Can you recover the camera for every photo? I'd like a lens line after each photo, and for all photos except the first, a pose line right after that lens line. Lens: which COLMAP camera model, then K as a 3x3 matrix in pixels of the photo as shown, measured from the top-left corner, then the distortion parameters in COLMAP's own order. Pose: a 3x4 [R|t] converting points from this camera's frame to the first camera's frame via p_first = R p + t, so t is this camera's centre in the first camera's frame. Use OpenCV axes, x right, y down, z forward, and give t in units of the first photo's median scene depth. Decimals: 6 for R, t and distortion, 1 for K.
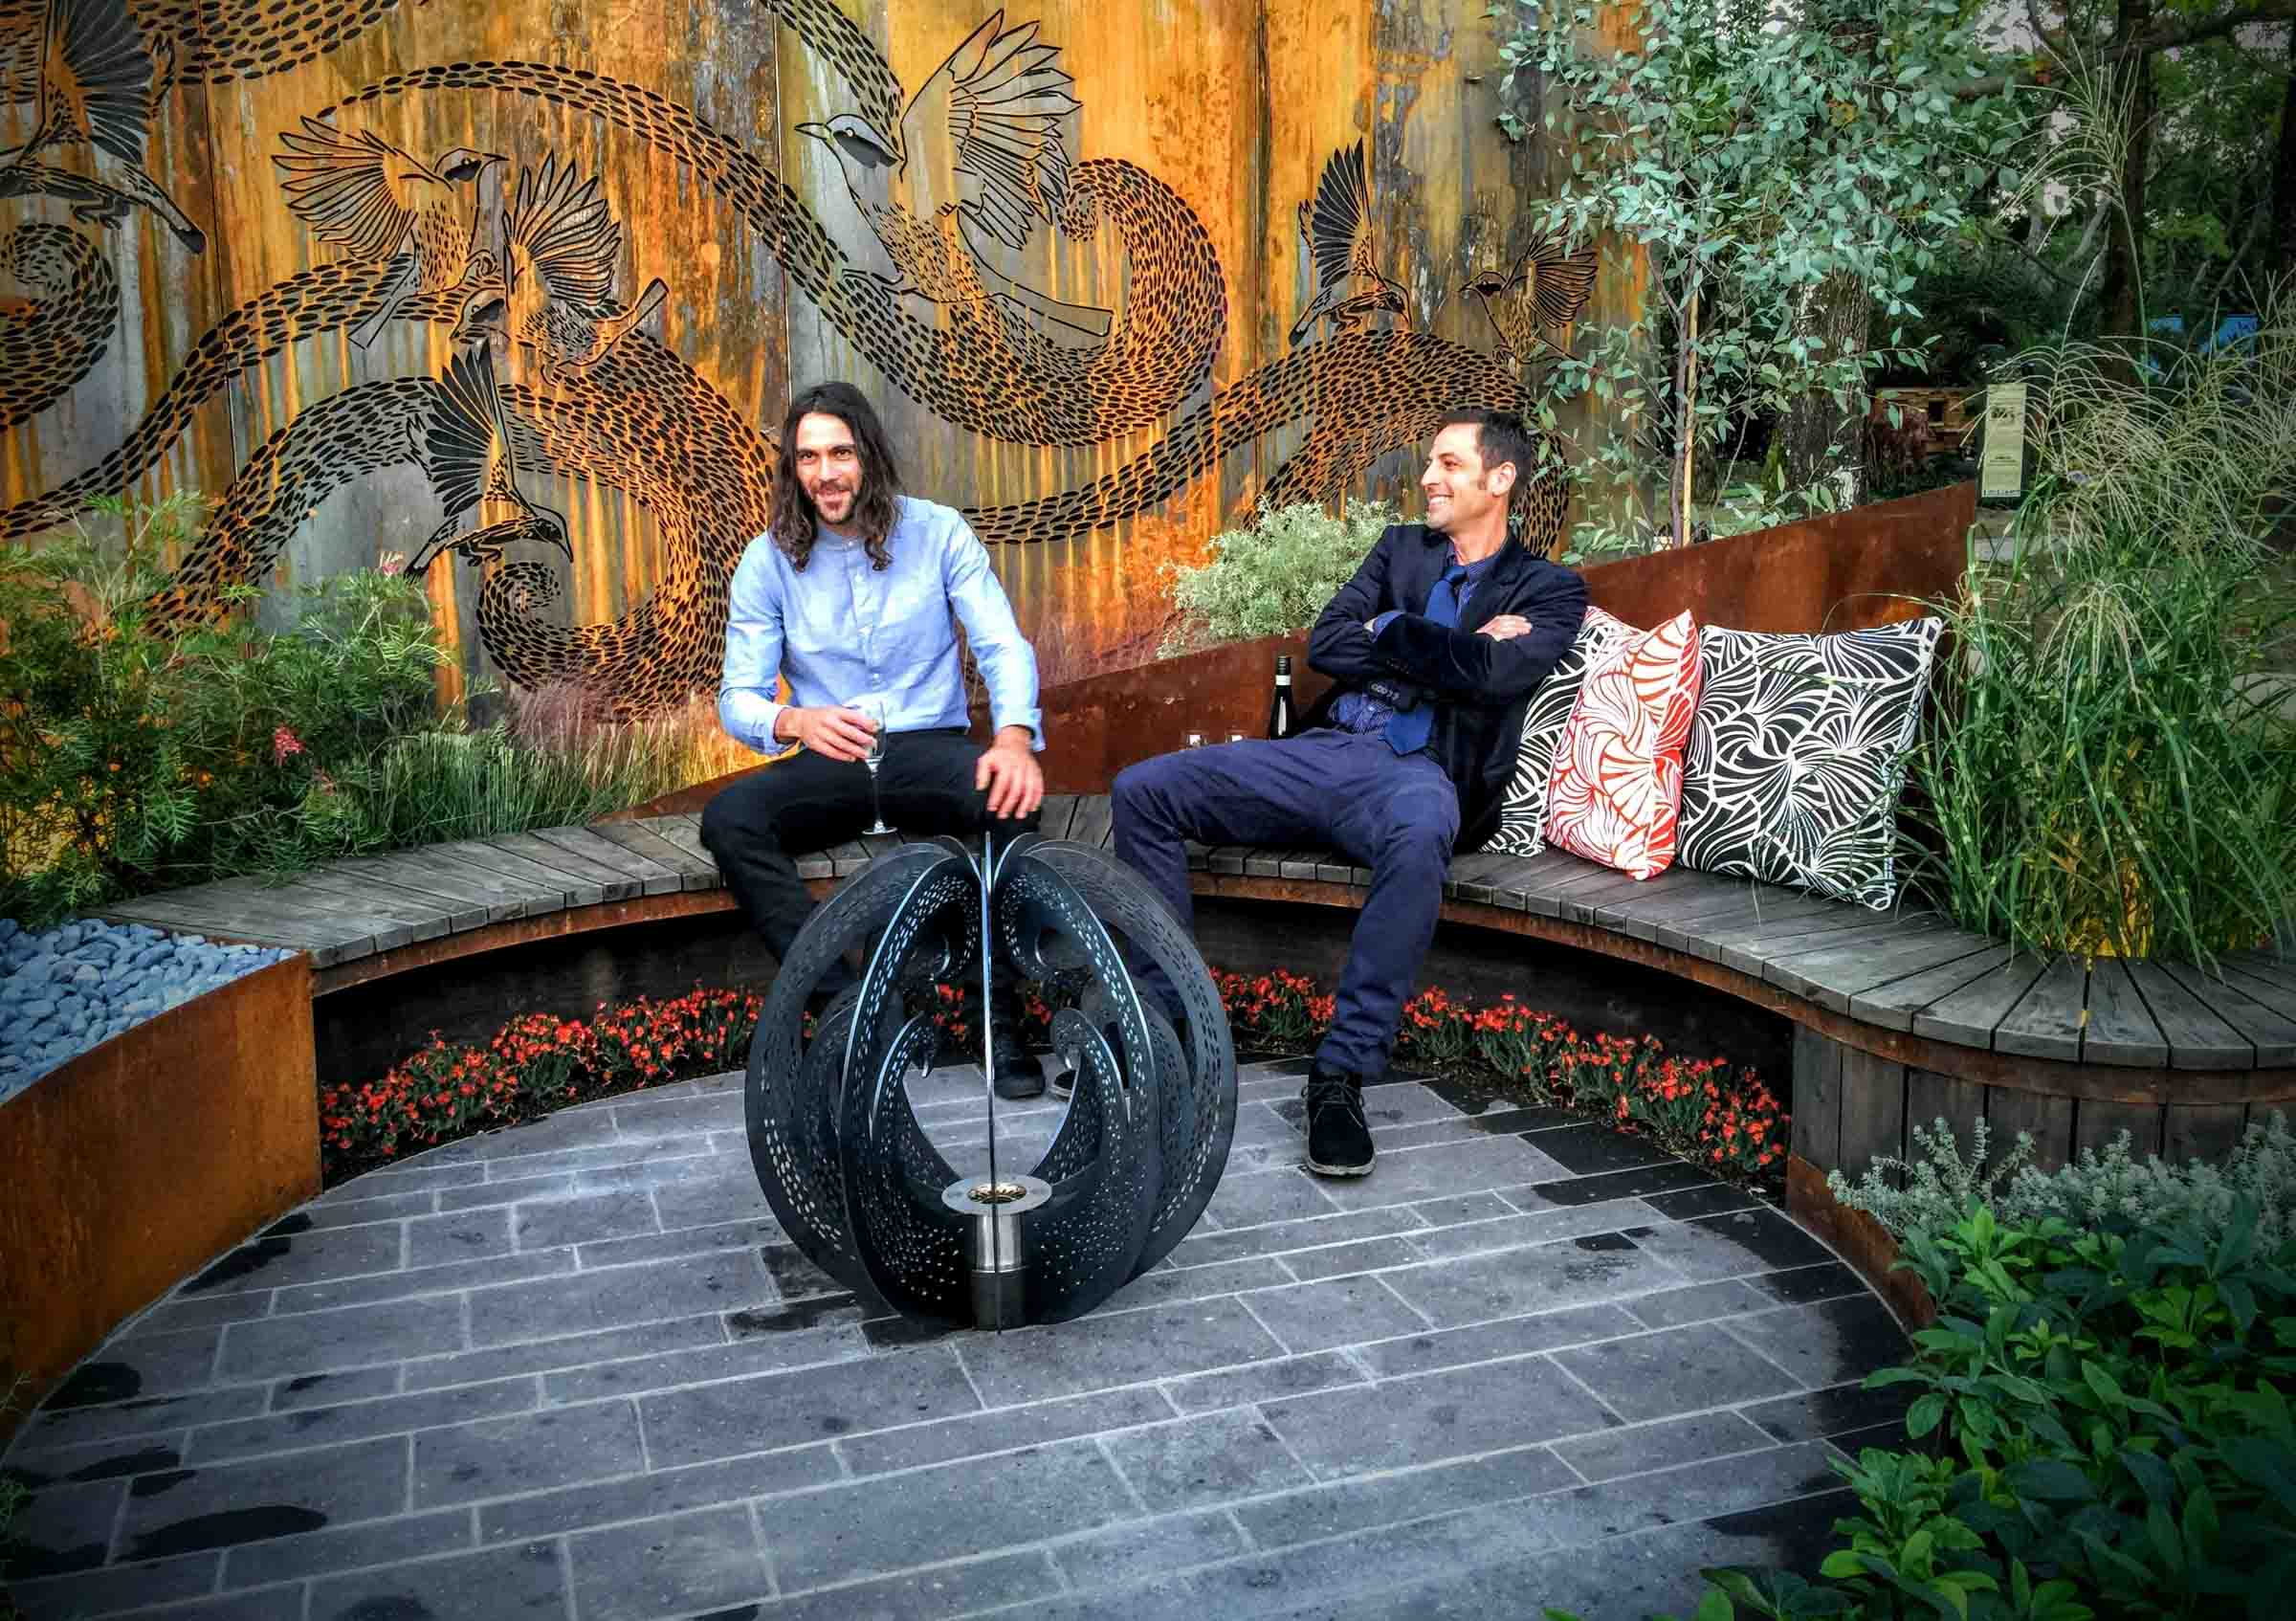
lens RADIAL K [[2000.4, 0, 1161.9], [0, 2000.4, 716.0], [0, 0, 1]] dist [0.094714, -0.148001]
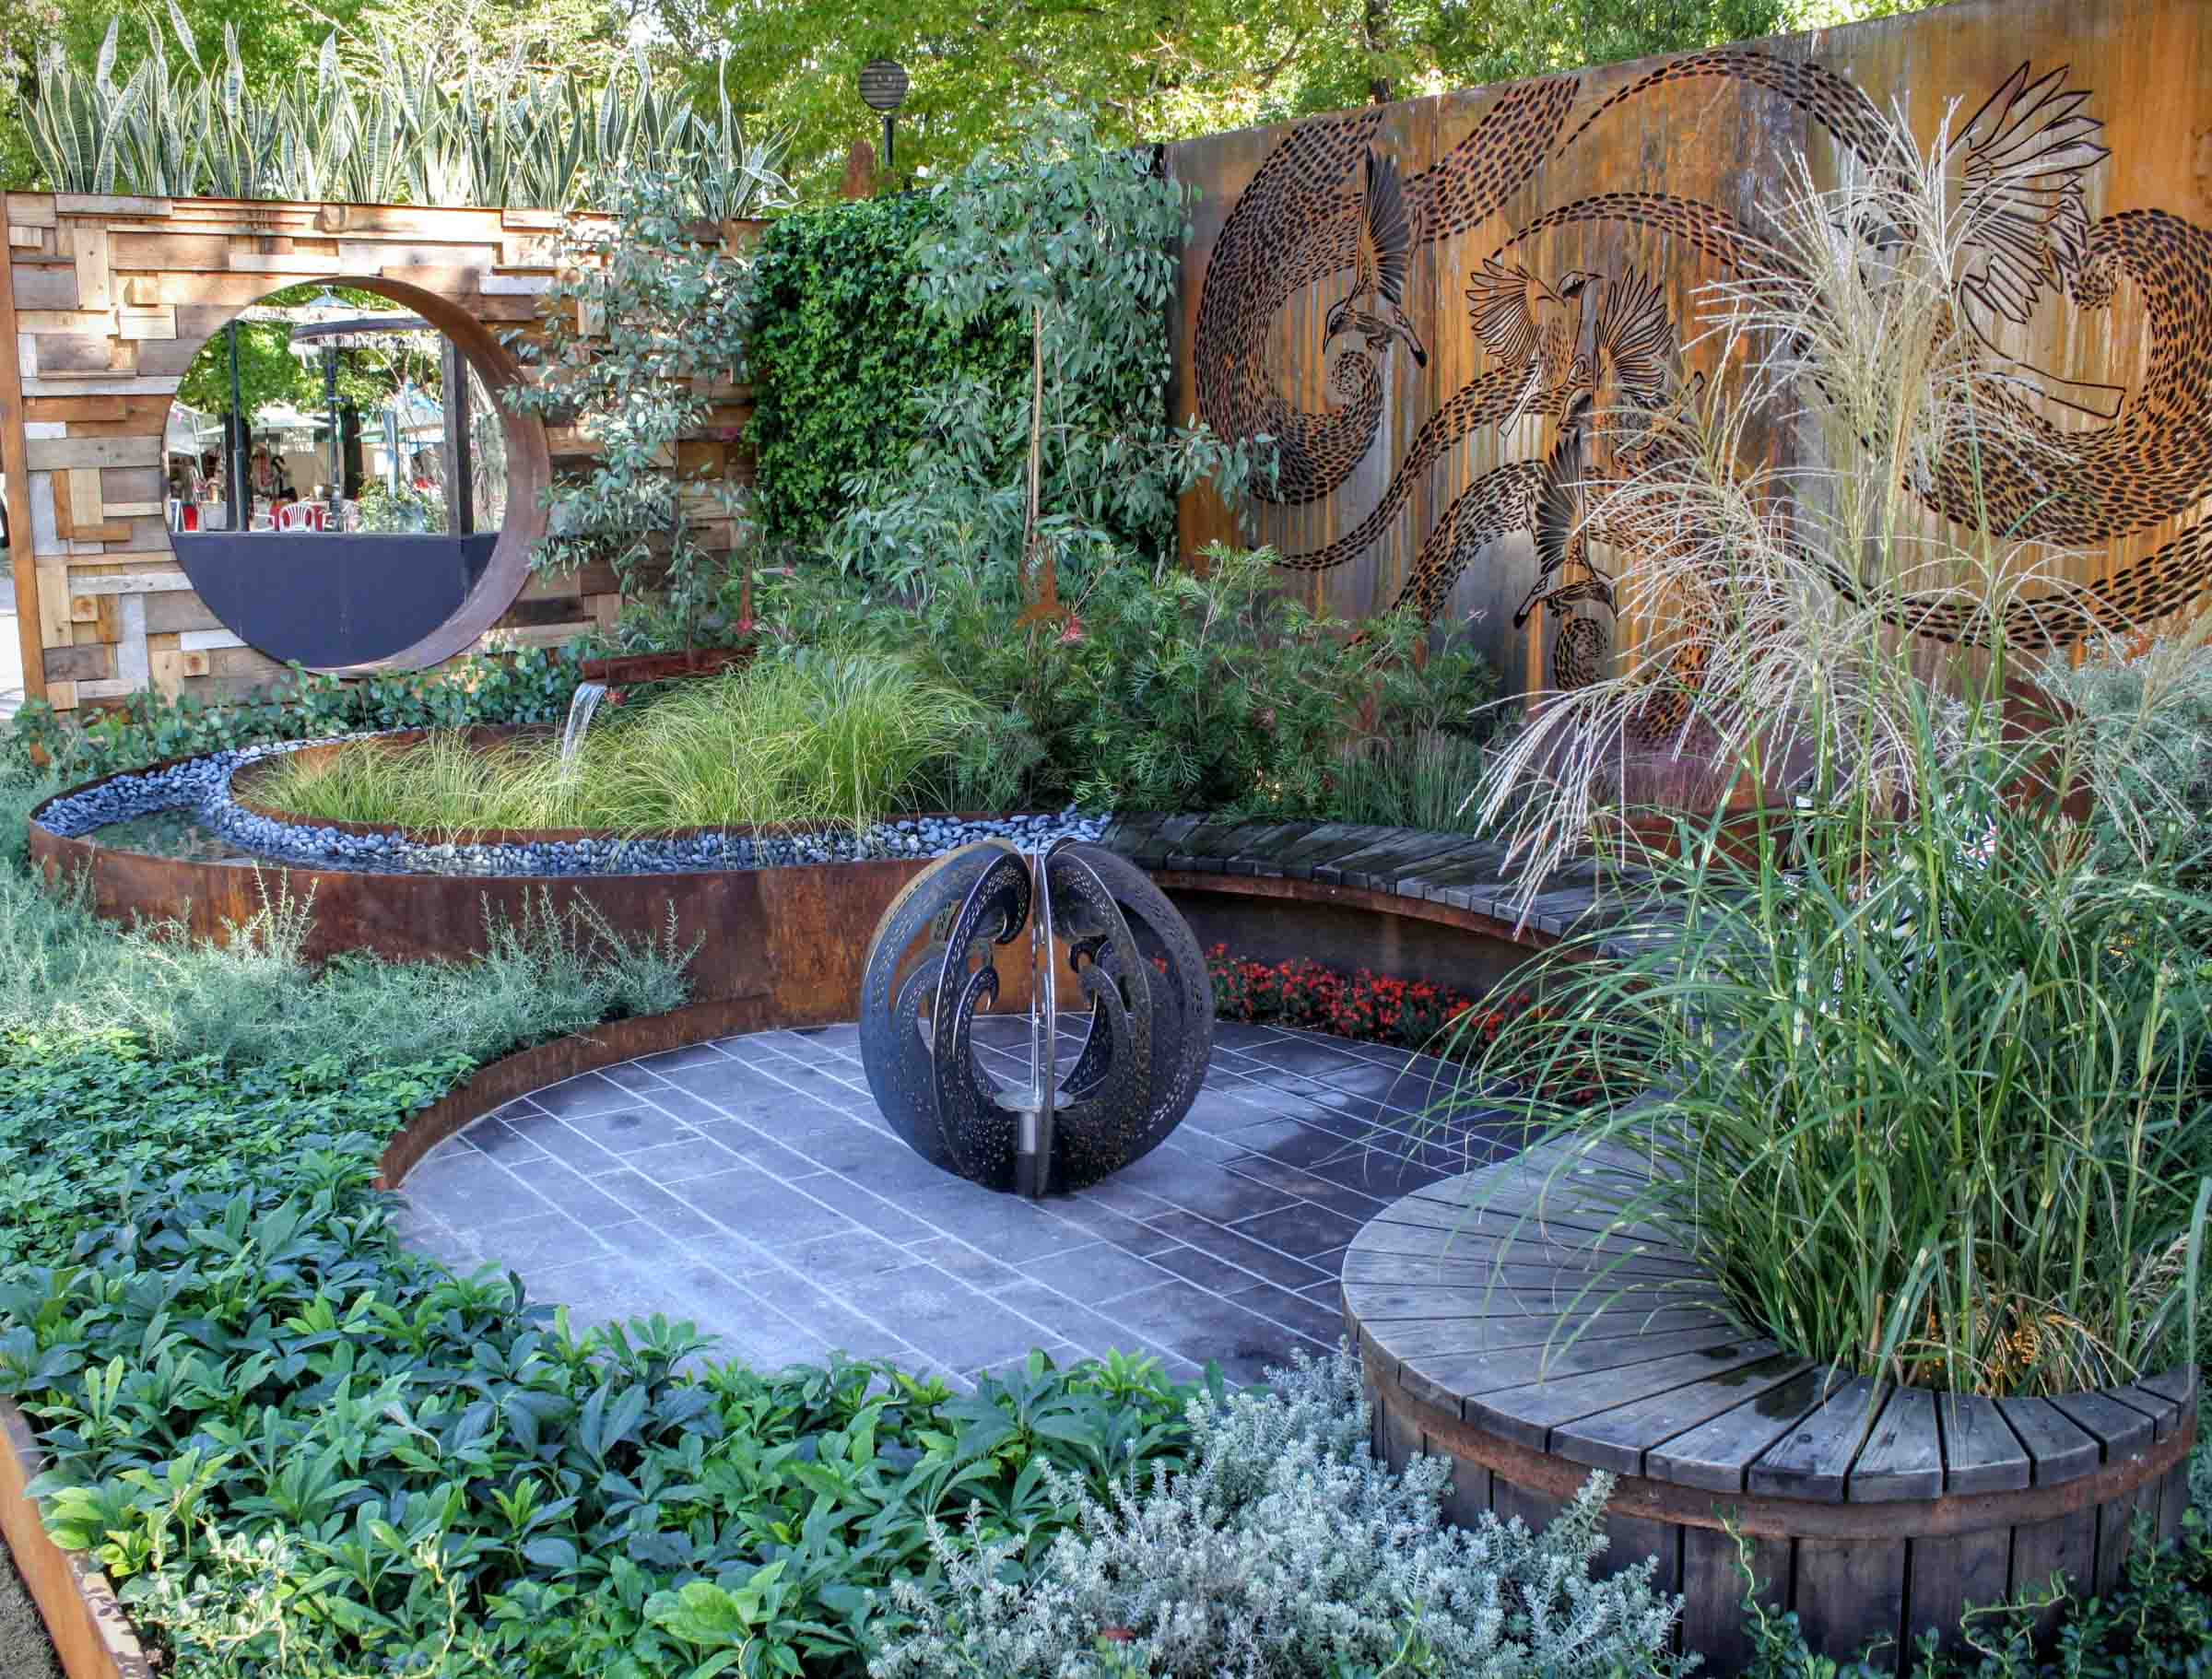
lens RADIAL K [[2107.5, 0, 961.0], [0, 2107.5, 824.6], [0, 0, 1]] dist [-0.084412, 0.000000]
pose [[0.249763, 0.182373, -0.950978, 0.769040], [-0.124396, 0.980009, 0.155269, -0.102156], [0.960283, 0.079517, 0.267457, 0.339679]]
